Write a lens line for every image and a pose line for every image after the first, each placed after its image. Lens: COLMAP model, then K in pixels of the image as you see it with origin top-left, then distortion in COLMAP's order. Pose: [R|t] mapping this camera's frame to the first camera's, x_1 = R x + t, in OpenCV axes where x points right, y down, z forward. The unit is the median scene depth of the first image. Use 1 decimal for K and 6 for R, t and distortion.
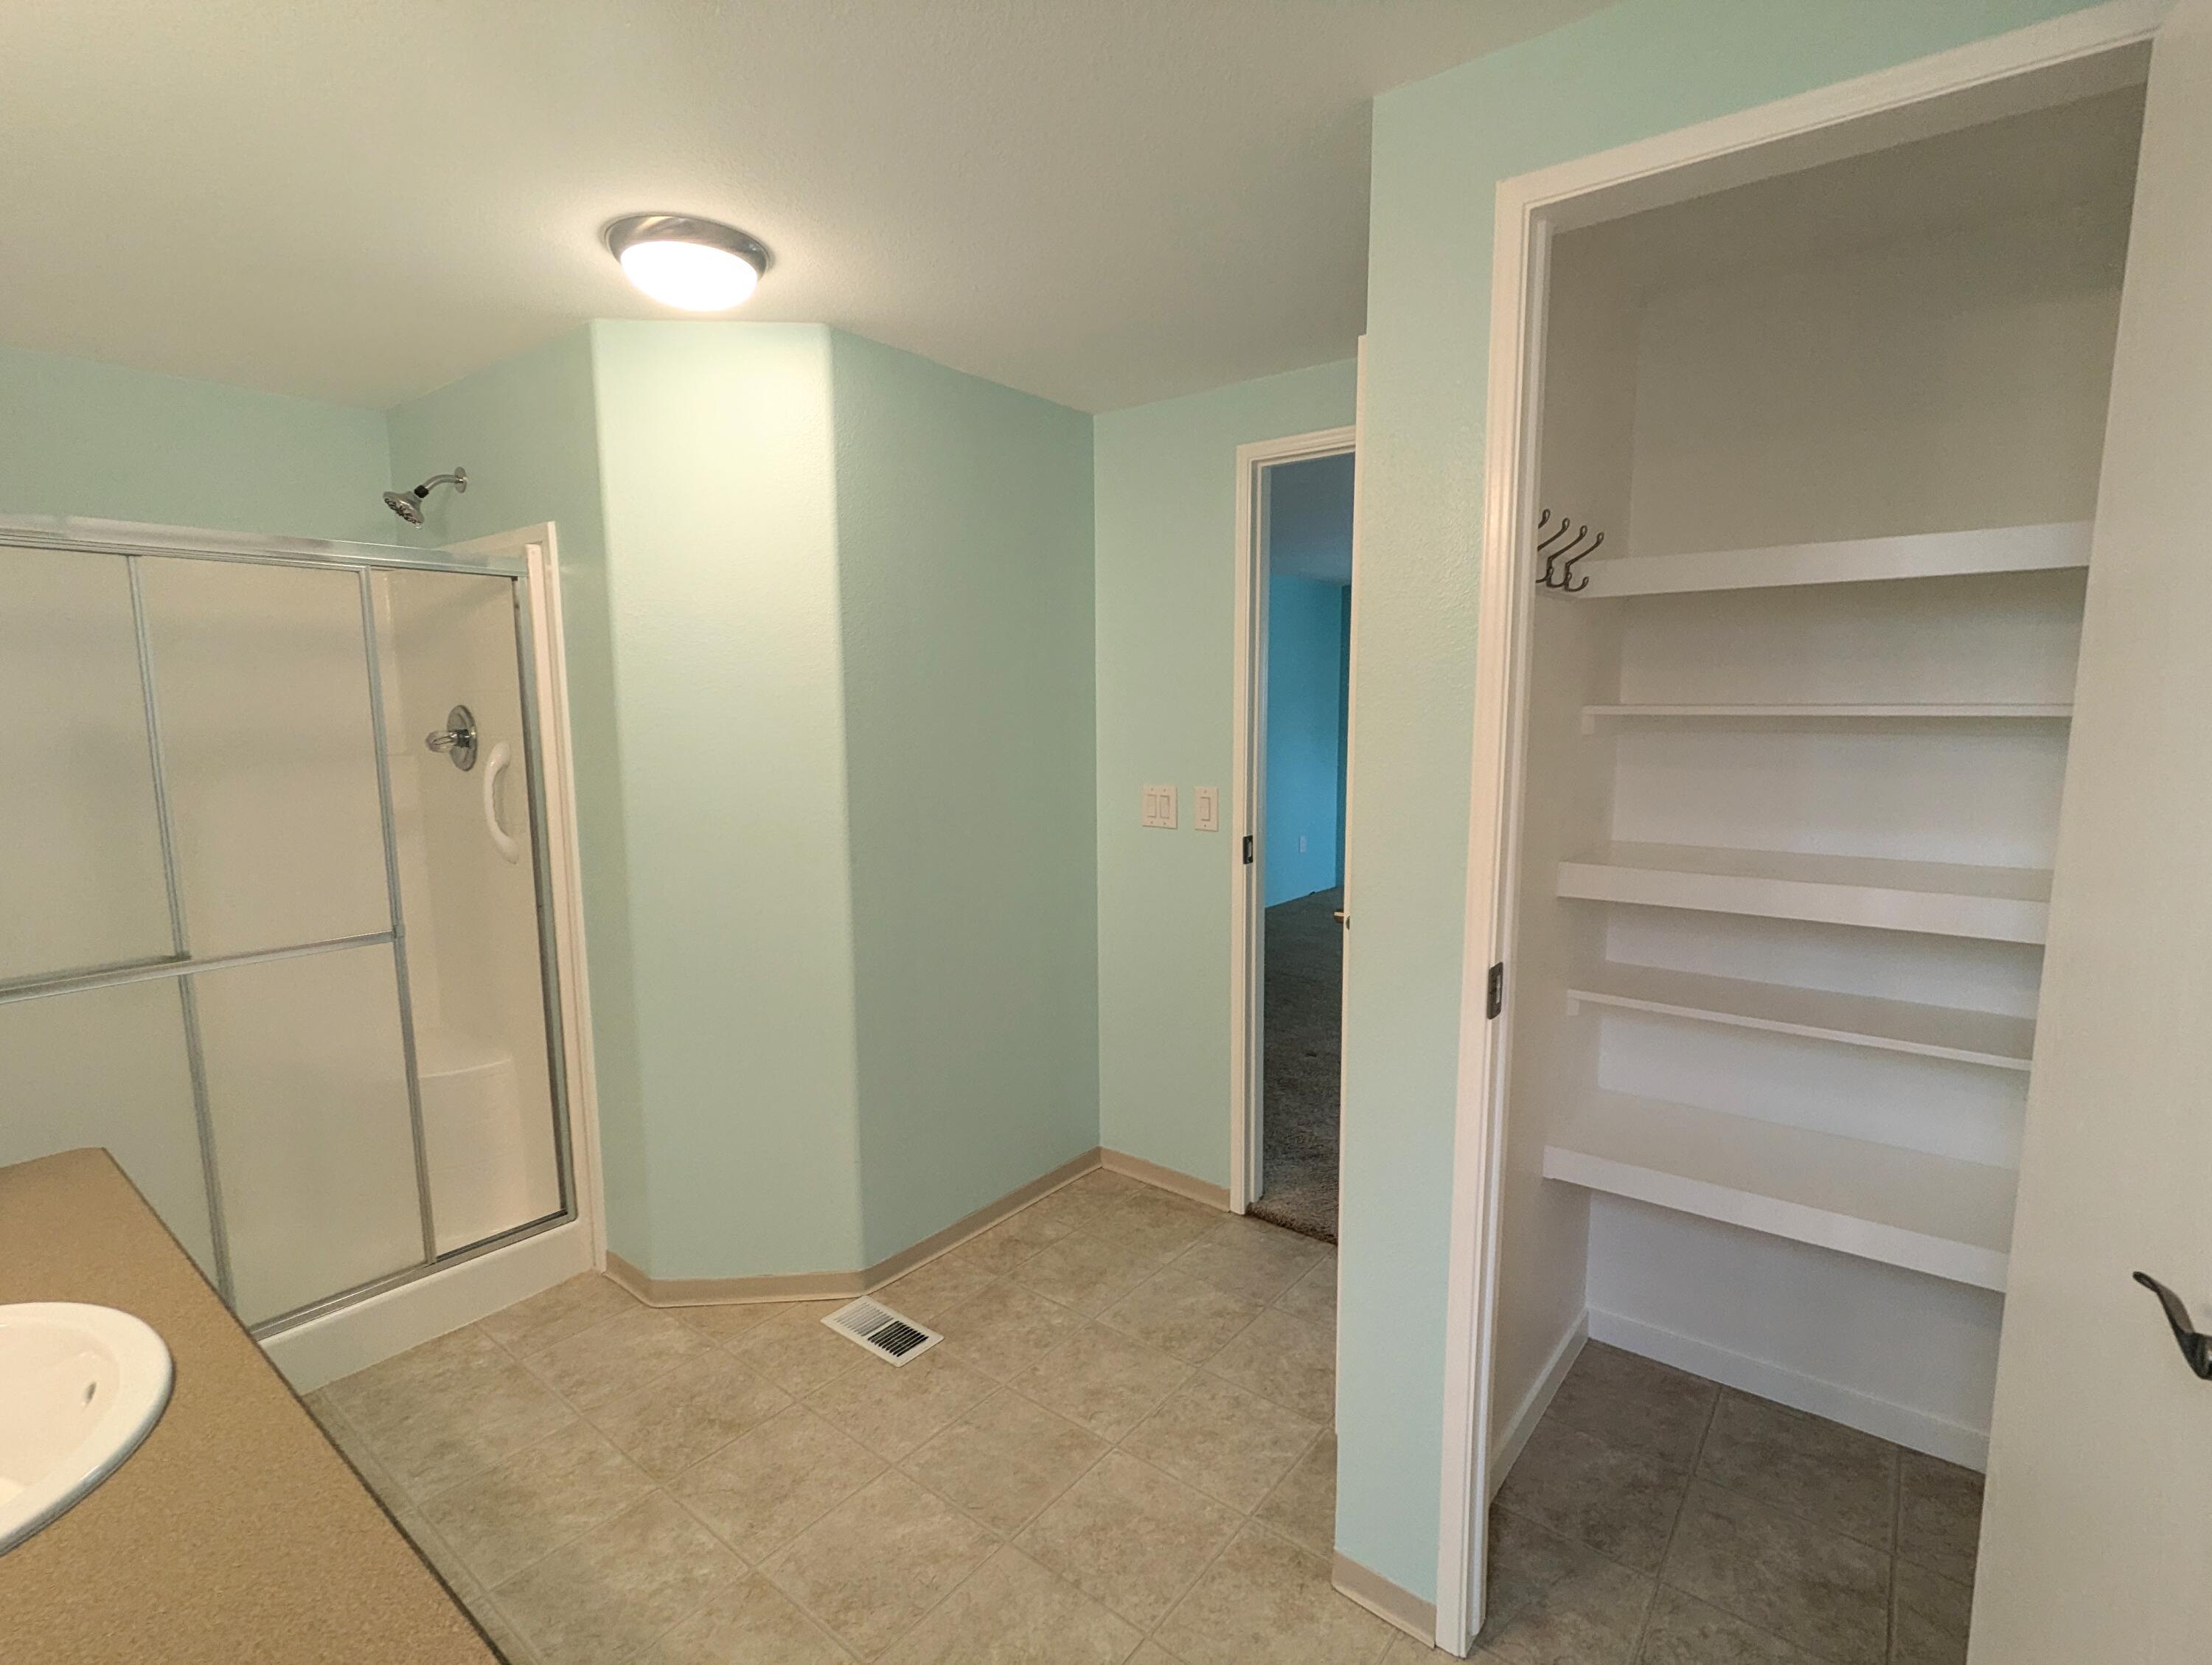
lens RADIAL K [[1040.2, 0, 1111.4], [0, 1040.2, 833.6], [0, 0, 1]] dist [-0.003824, 0.003109]
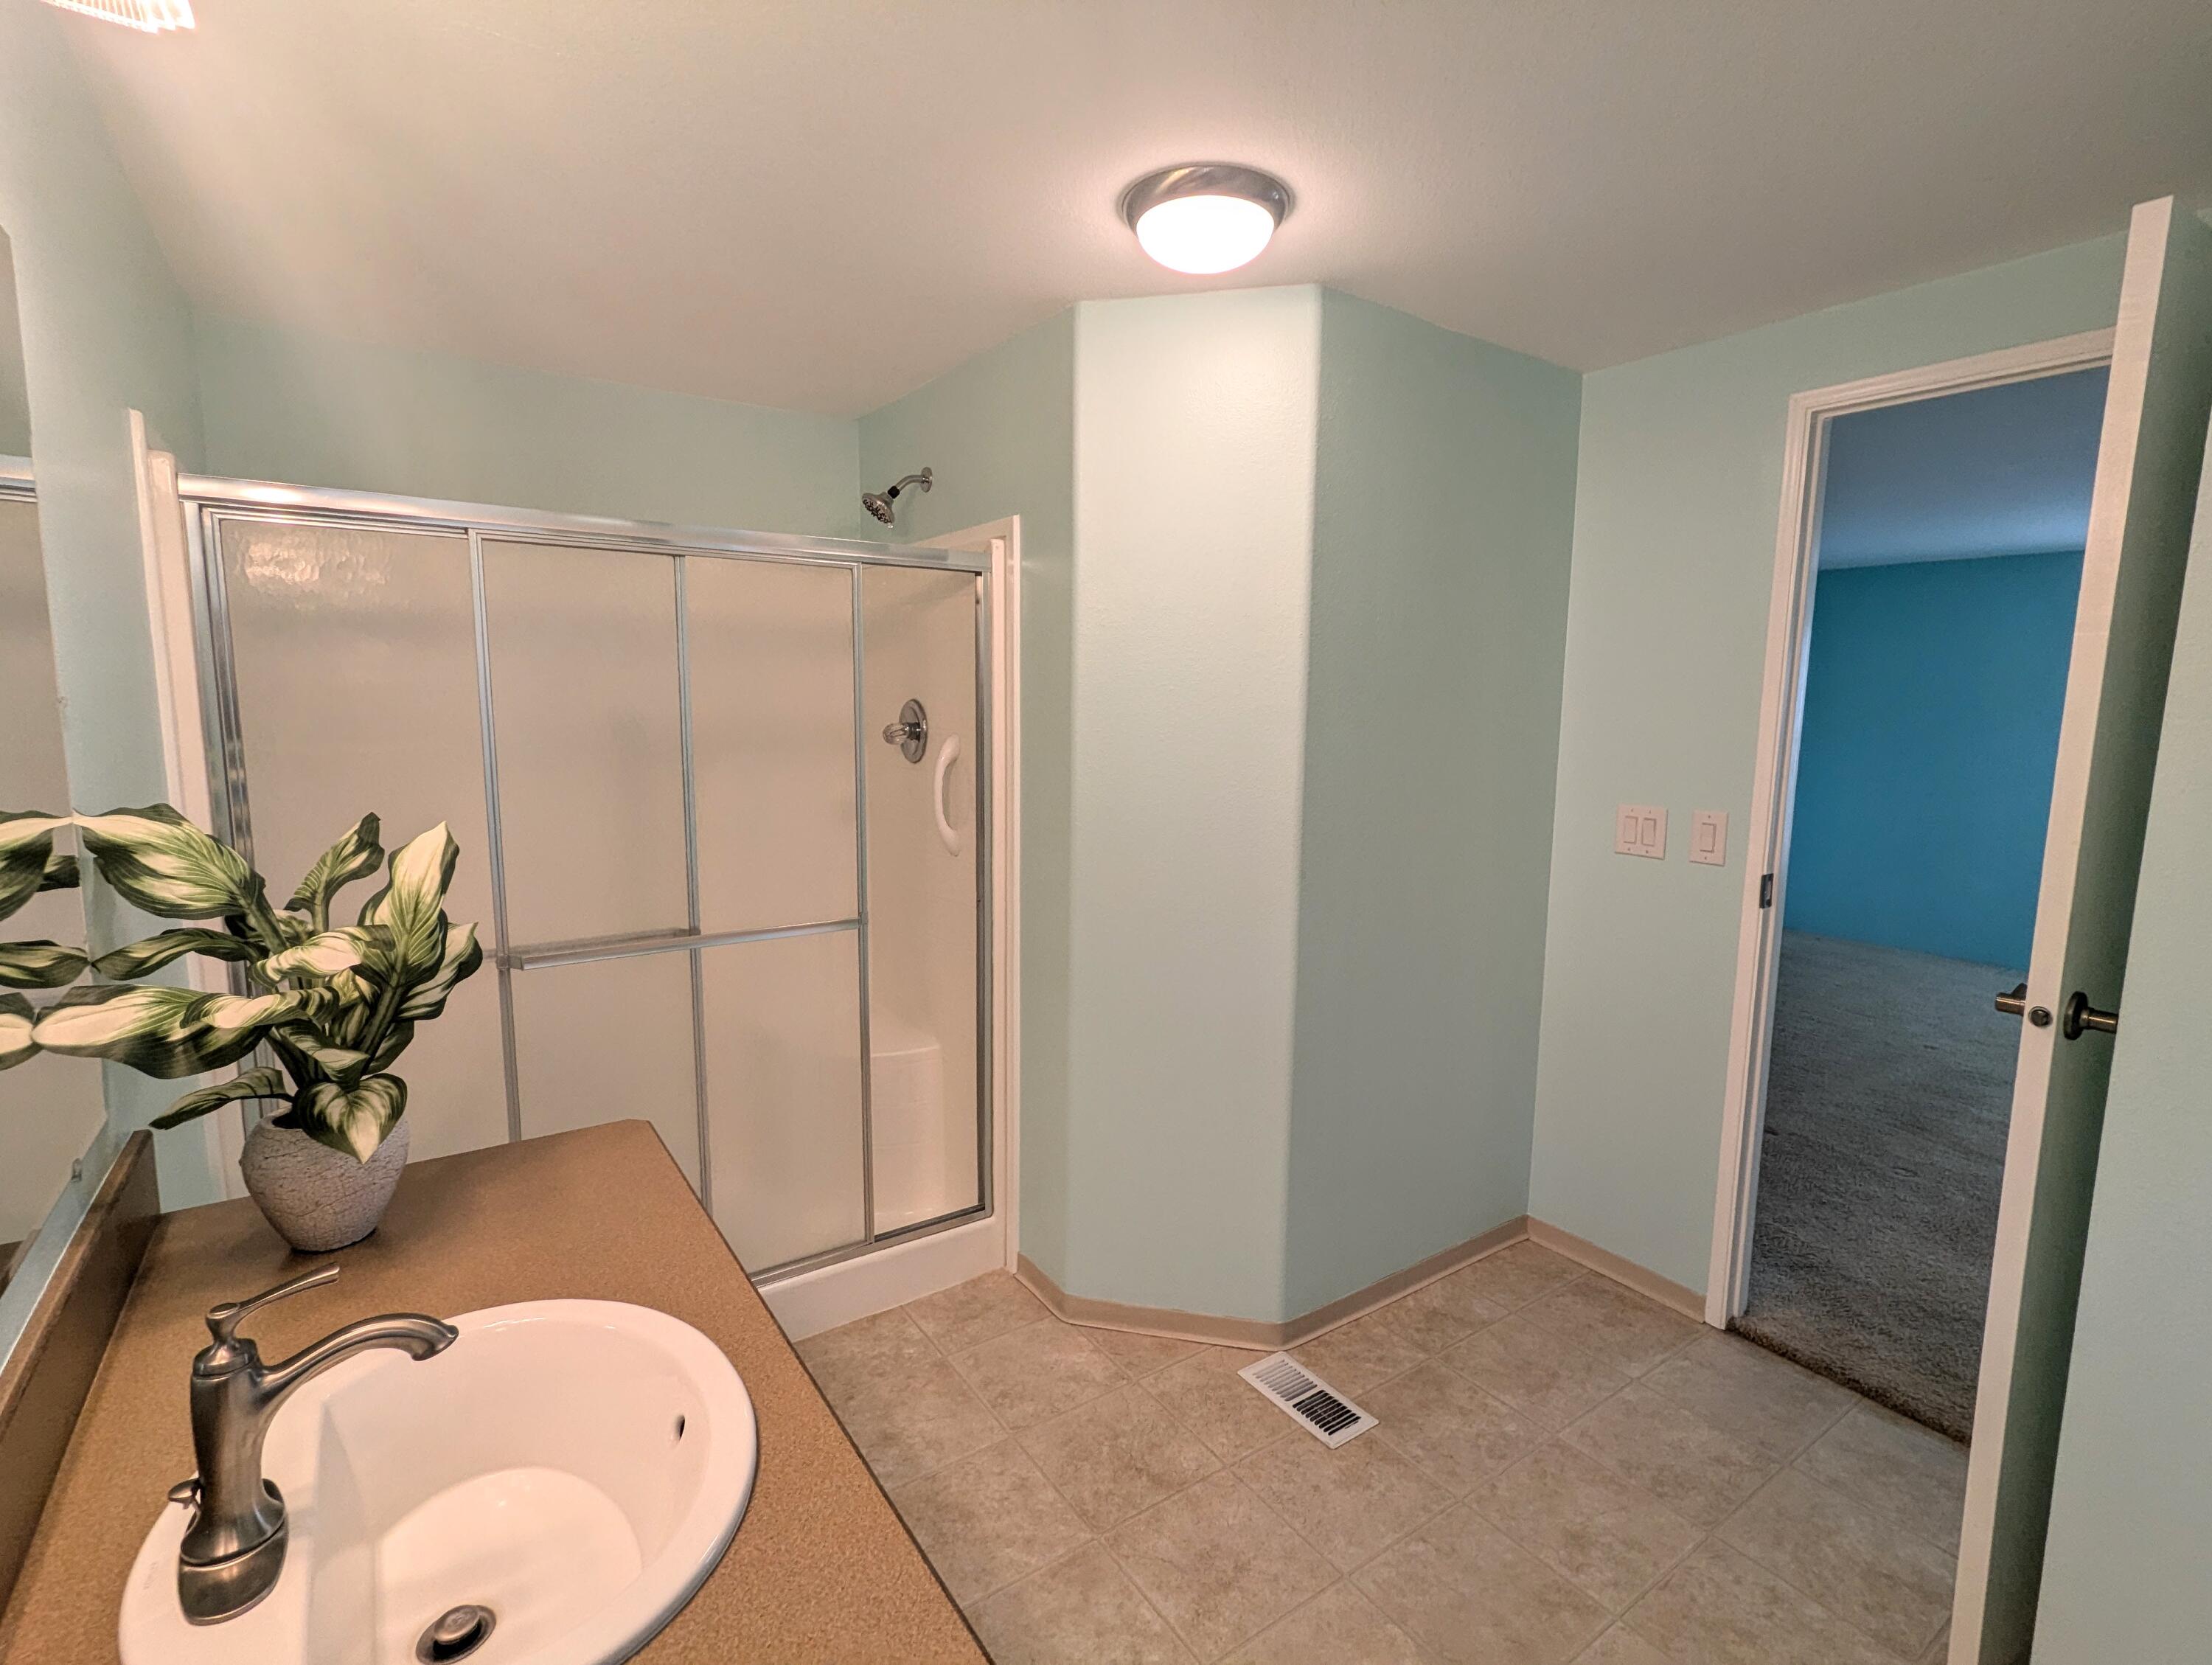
lens RADIAL K [[1040.2, 0, 1117.9], [0, 1040.2, 829.9], [0, 0, 1]] dist [-0.003824, 0.003109]
pose [[0.955431, 0.051624, -0.290667, -0.141168], [-0.052761, 0.998599, 0.003929, -0.009674], [0.290463, 0.011582, 0.956816, 0.083355]]
